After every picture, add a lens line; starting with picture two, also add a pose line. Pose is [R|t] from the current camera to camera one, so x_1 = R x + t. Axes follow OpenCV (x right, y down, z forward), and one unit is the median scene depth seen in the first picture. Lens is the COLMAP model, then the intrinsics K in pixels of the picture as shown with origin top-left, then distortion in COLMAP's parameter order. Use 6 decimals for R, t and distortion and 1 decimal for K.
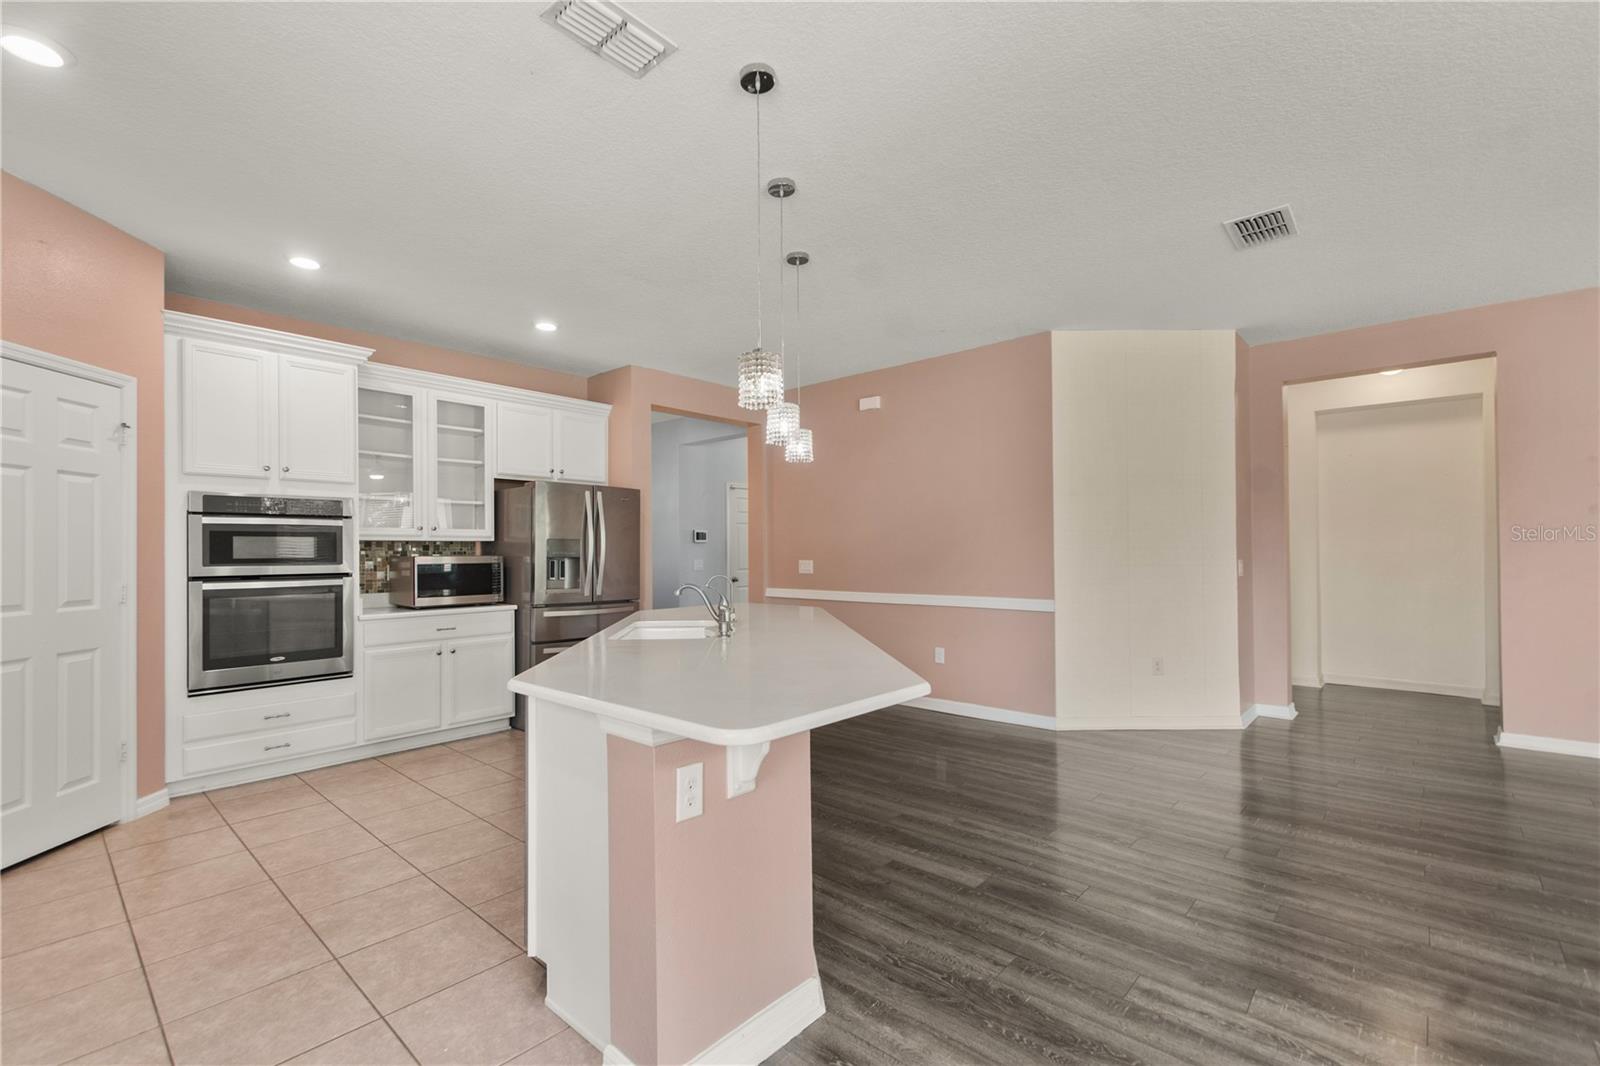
lens RADIAL K [[697.9, 0, 767.9], [0, 697.9, 548.8], [0, 0, 1]] dist [0.009512, -0.004070]
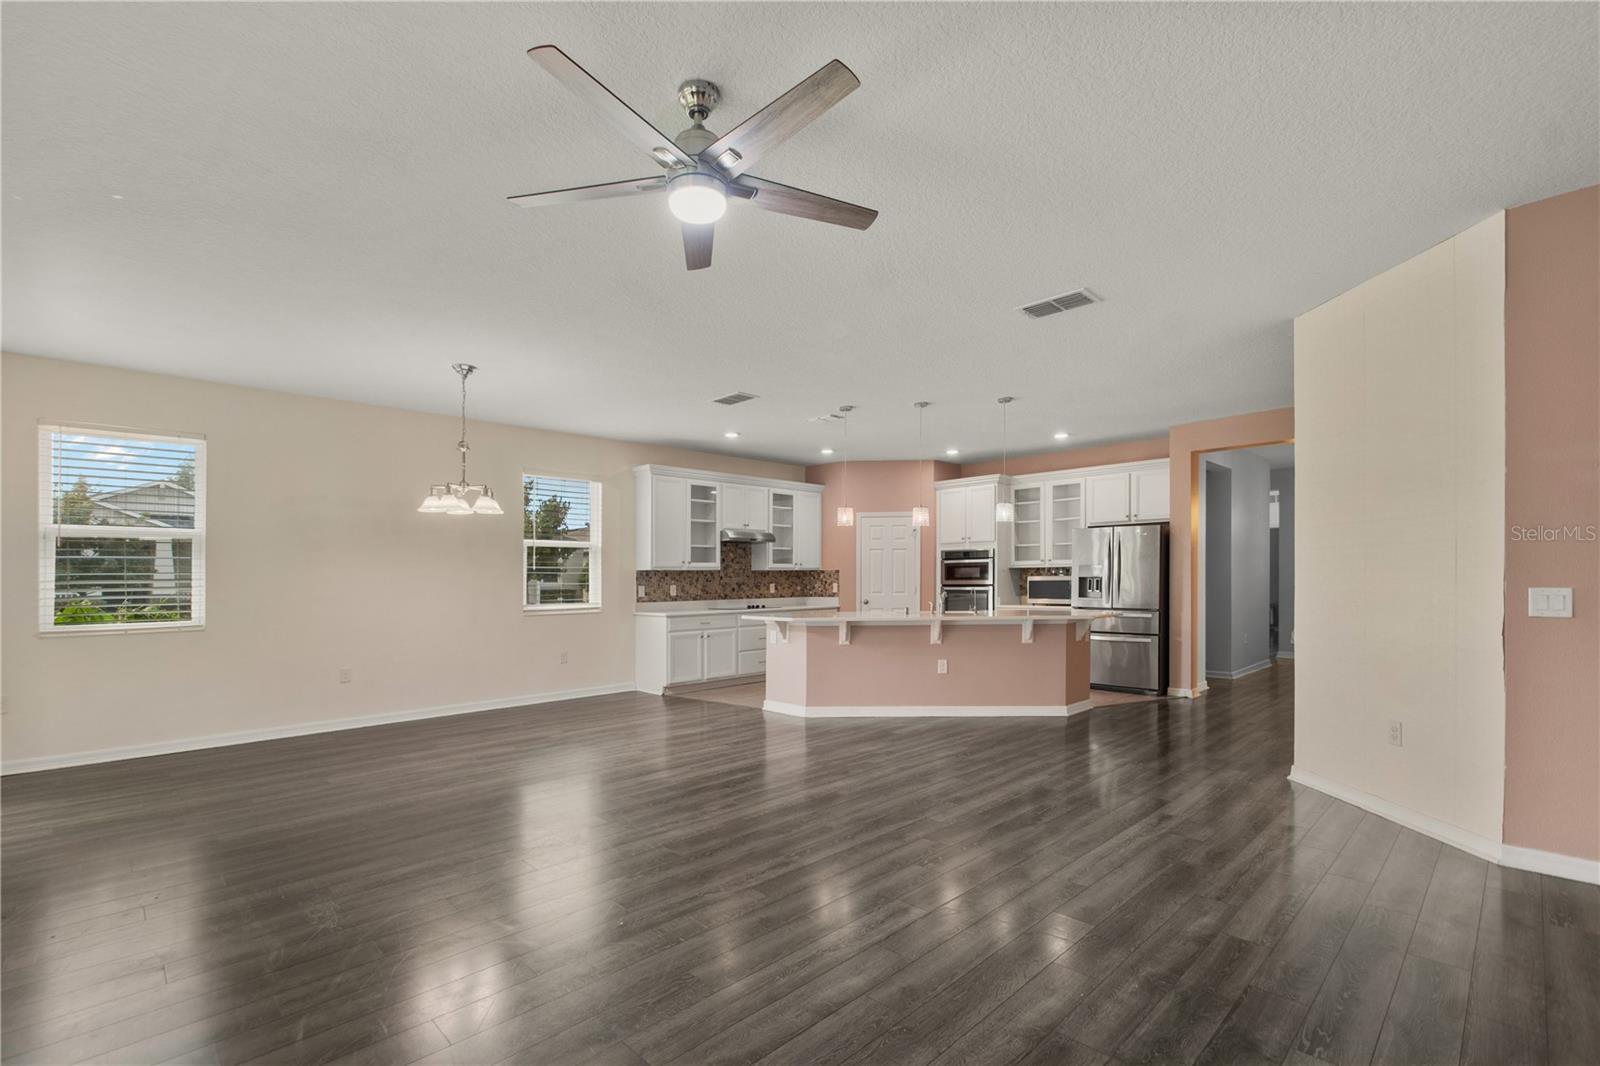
lens RADIAL K [[713.8, 0, 773.8], [0, 713.8, 598.6], [0, 0, 1]] dist [-0.001995, -0.000151]
pose [[-0.056039, 0.035649, -0.997792, 1.558276], [0.016478, 0.999259, 0.034776, -0.008018], [0.998293, -0.014493, -0.056585, 0.478218]]
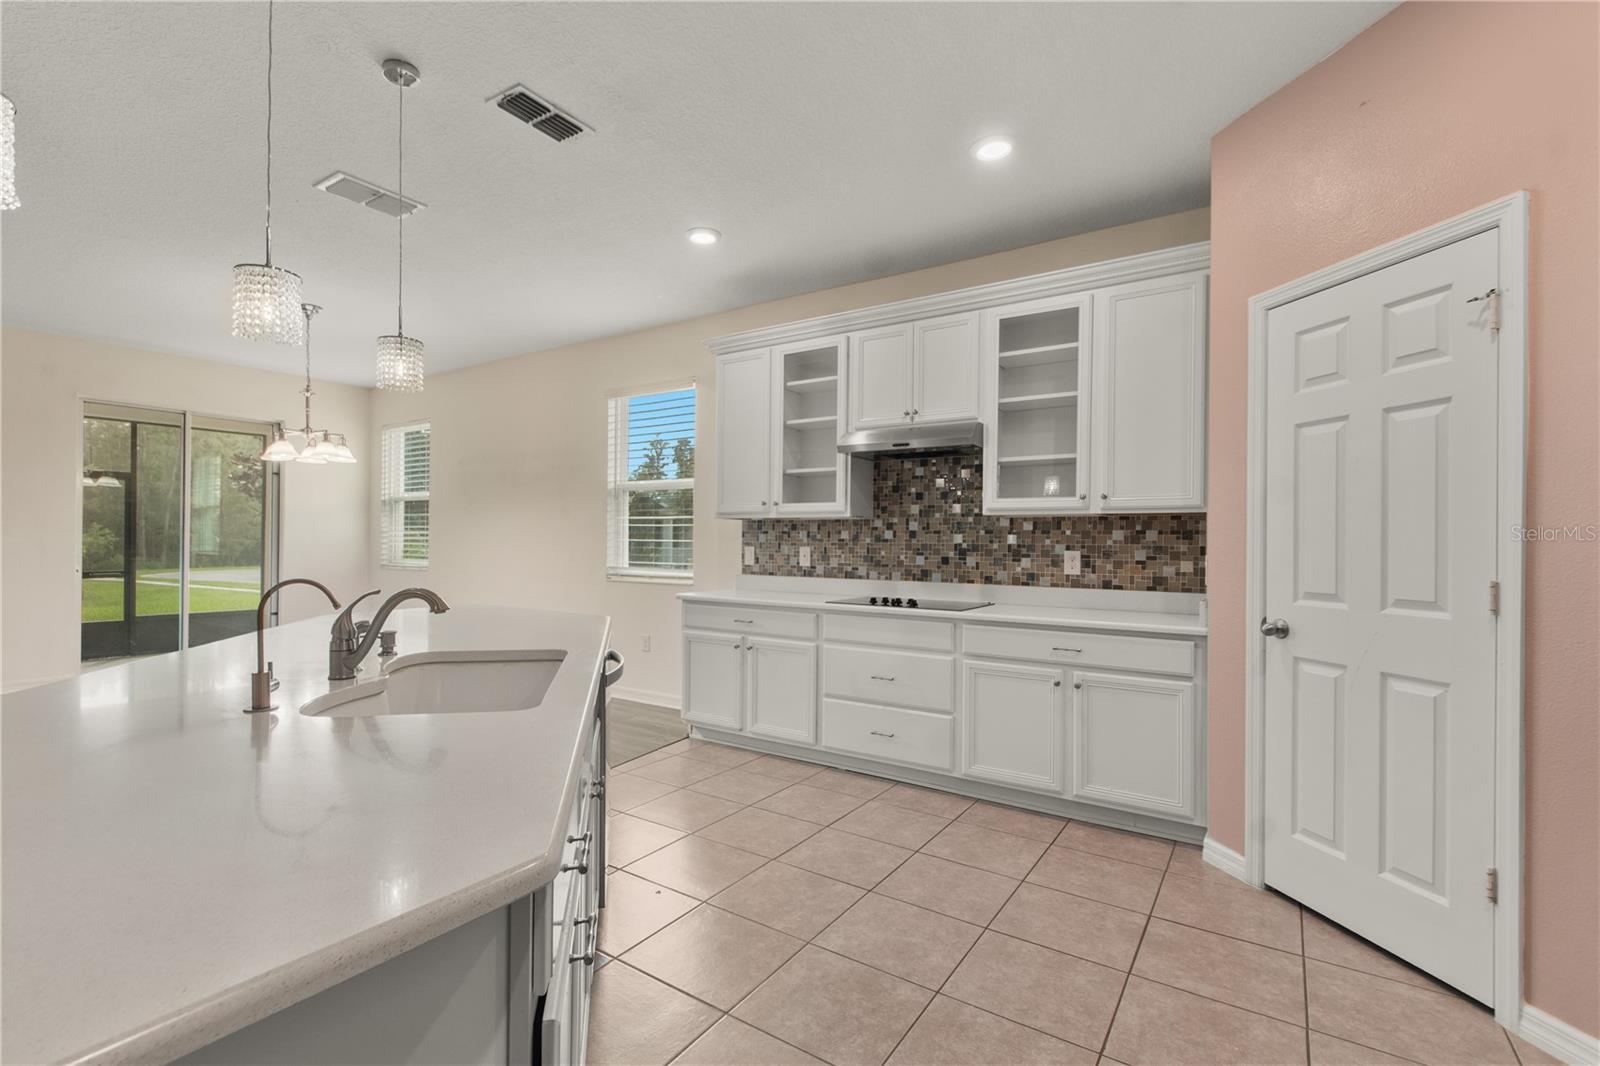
lens RADIAL K [[732.6, 0, 767.1], [0, 732.6, 540.7], [0, 0, 1]] dist [0.002157, -0.000150]
pose [[-0.988855, -0.000994, -0.148877, -0.213411], [-0.000460, 0.999993, -0.003624, 0.014562], [0.148879, -0.003515, -0.988849, 1.178723]]
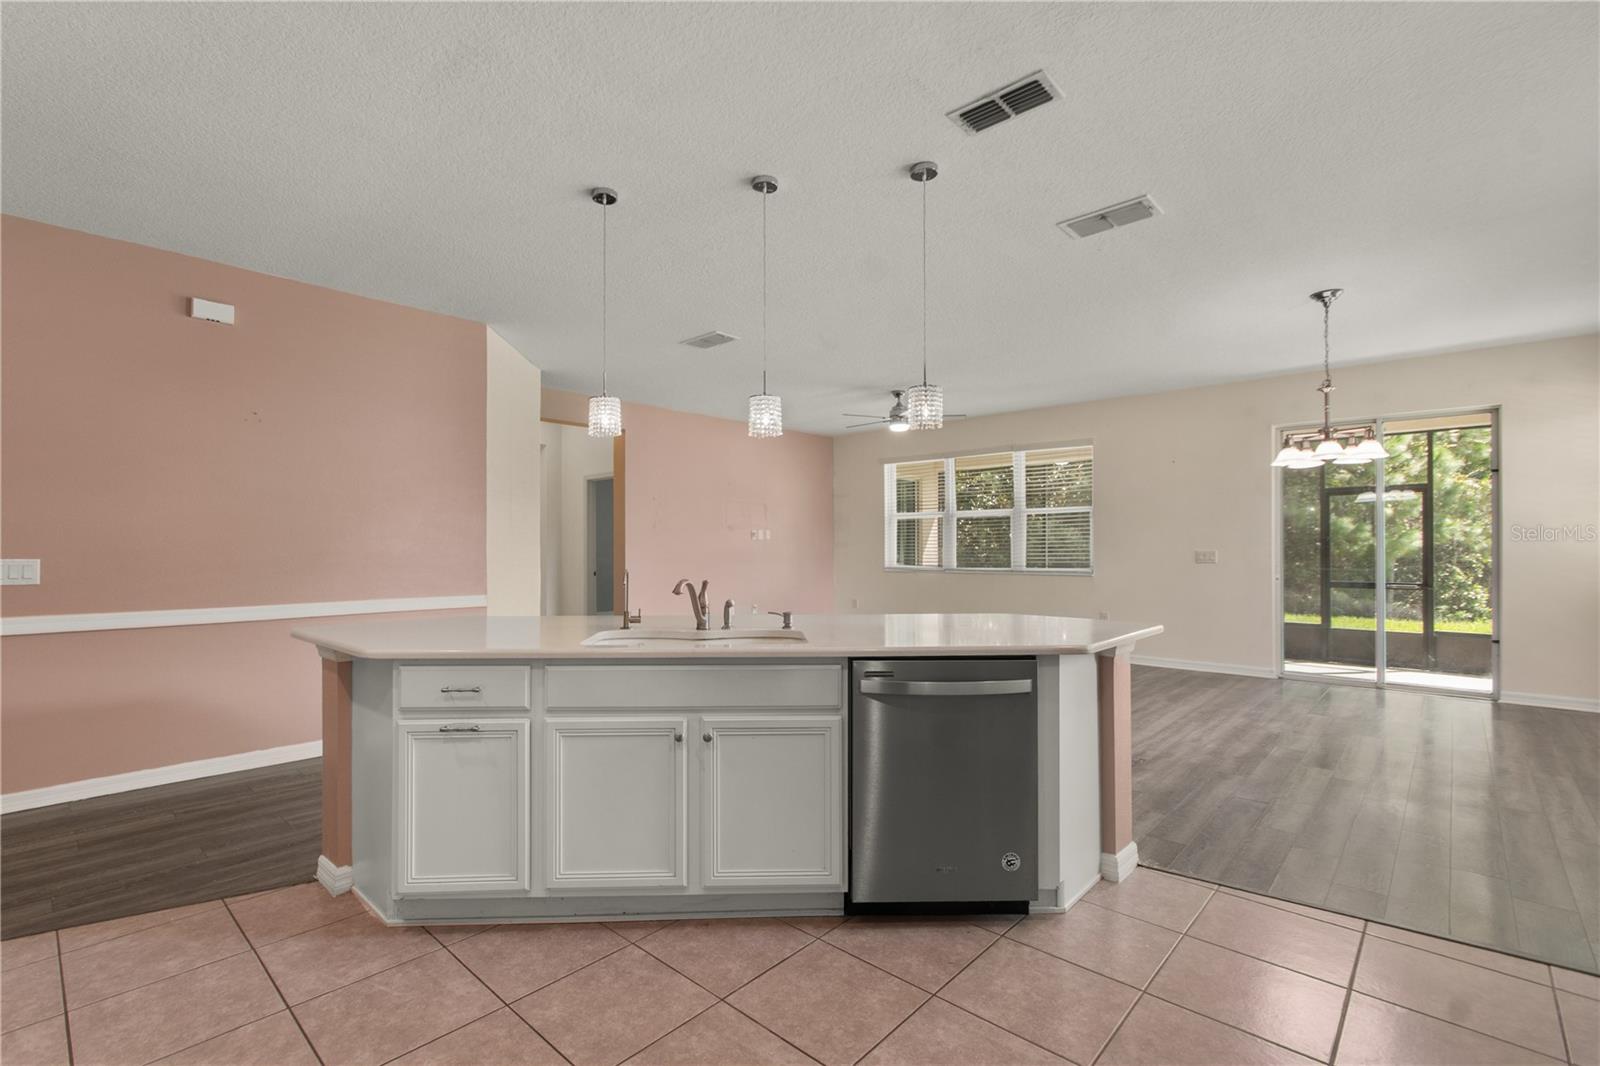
lens RADIAL K [[719.3, 0, 768.0], [0, 719.3, 545.2], [0, 0, 1]] dist [0.016747, -0.008397]
pose [[0.002612, 0.011365, 0.999932, -0.726081], [-0.003691, 0.999929, -0.011355, 0.015325], [-0.999990, -0.003662, 0.002654, 0.699161]]
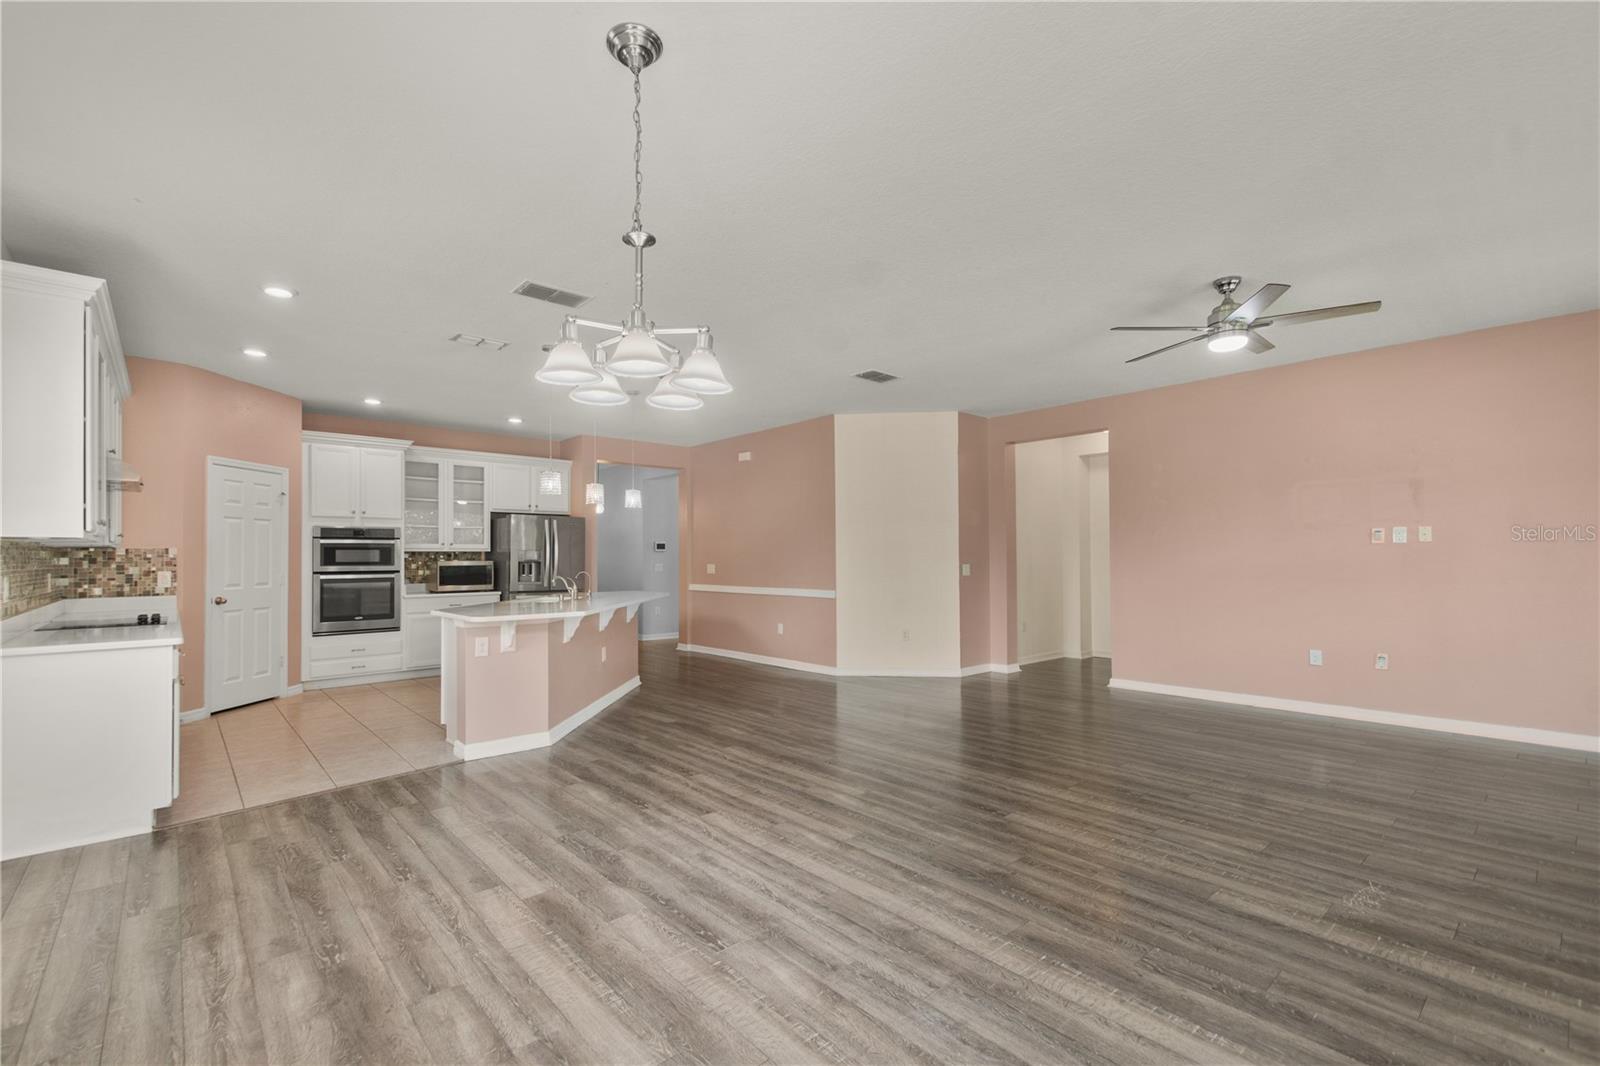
lens RADIAL K [[697.9, 0, 767.9], [0, 697.9, 548.8], [0, 0, 1]] dist [0.009512, -0.004070]
pose [[0.993887, -0.000346, -0.110397, 0.505764], [-0.000584, 0.999965, -0.008388, -0.005490], [0.110396, 0.008401, 0.993852, -0.624471]]
